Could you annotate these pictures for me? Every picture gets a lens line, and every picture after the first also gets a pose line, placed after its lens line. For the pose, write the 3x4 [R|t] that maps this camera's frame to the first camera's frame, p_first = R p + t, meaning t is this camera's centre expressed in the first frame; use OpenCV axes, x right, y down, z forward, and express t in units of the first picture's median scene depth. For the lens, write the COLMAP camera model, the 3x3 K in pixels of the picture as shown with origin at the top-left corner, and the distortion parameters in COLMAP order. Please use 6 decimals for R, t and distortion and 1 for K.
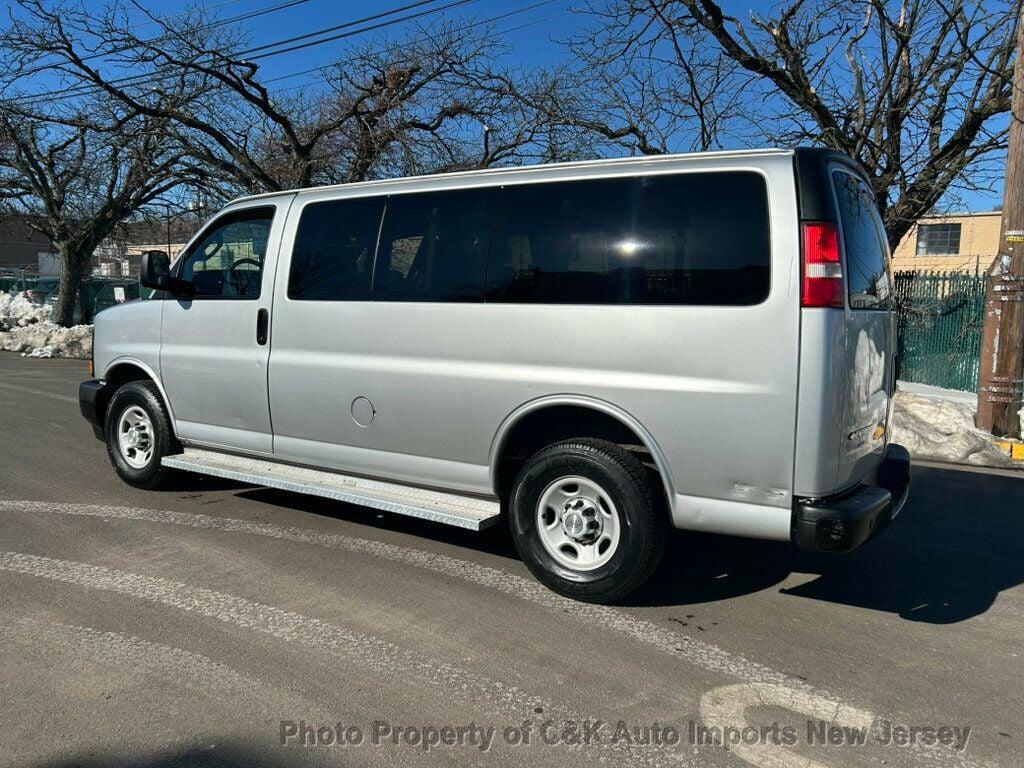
lens RADIAL K [[768.7, 0, 508.1], [0, 768.7, 391.0], [0, 0, 1]] dist [0.058724, -0.065940]
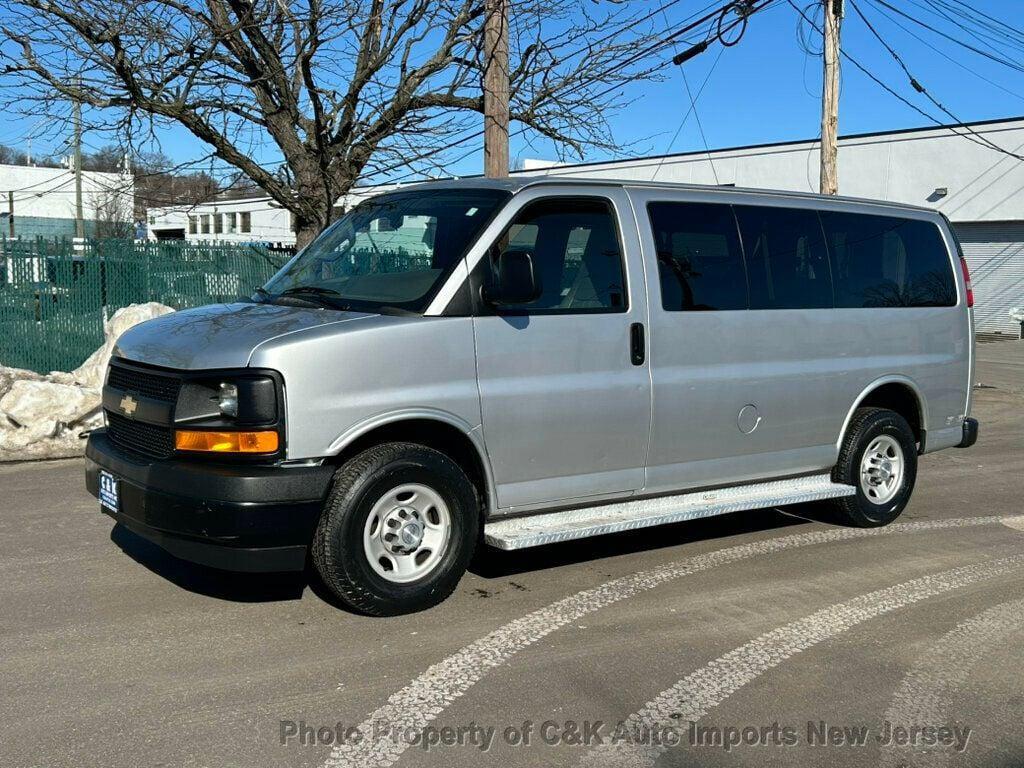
lens RADIAL K [[1095.9, 0, 512.0], [0, 1095.9, 384.0], [0, 0, 1]] dist [0.131152, -0.319907]
pose [[0.358365, -0.106181, 0.927524, -1.791157], [0.095563, 0.992465, 0.076693, -0.173665], [-0.928678, 0.061153, 0.365811, 0.822612]]
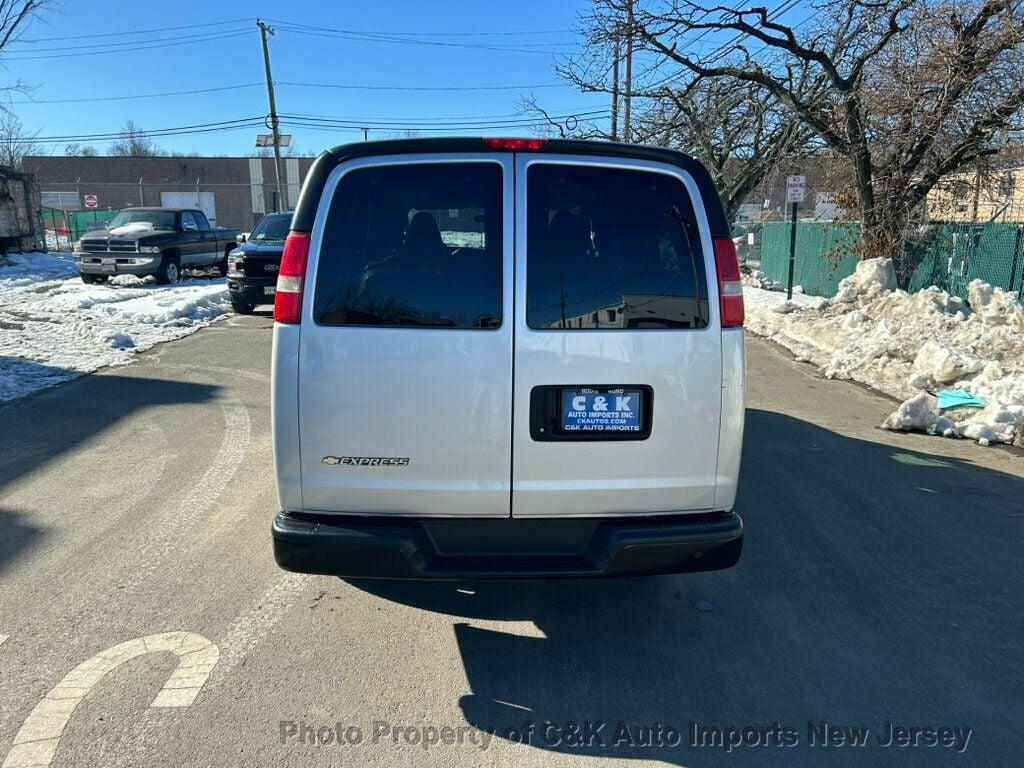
lens RADIAL K [[768.7, 0, 508.1], [0, 768.7, 391.0], [0, 0, 1]] dist [0.058724, -0.065940]
pose [[0.571753, 0.157494, -0.805167, 1.074591], [-0.088488, 0.987514, 0.130327, -0.136154], [0.815640, -0.003267, 0.578551, 0.523035]]
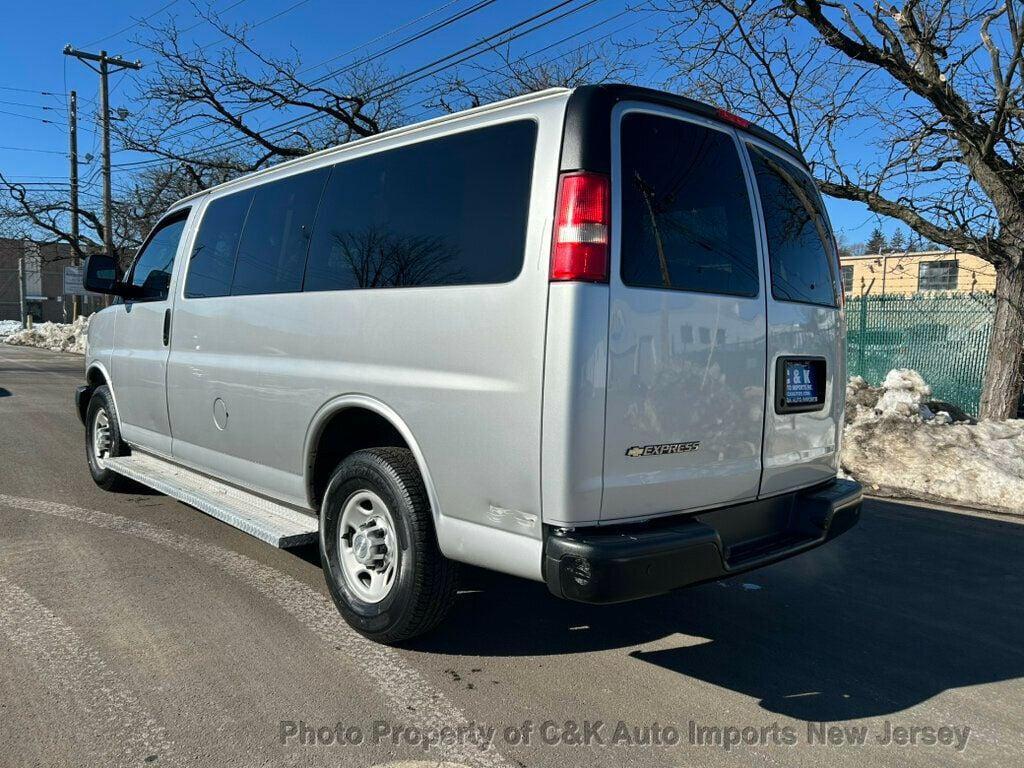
lens RADIAL K [[769.0, 0, 509.0], [0, 769.0, 396.3], [0, 0, 1]] dist [0.059539, -0.066556]
pose [[0.967233, 0.026747, -0.252479, 0.421762], [-0.037617, 0.998557, -0.038325, 0.031133], [0.251089, 0.046567, 0.966843, 0.192057]]
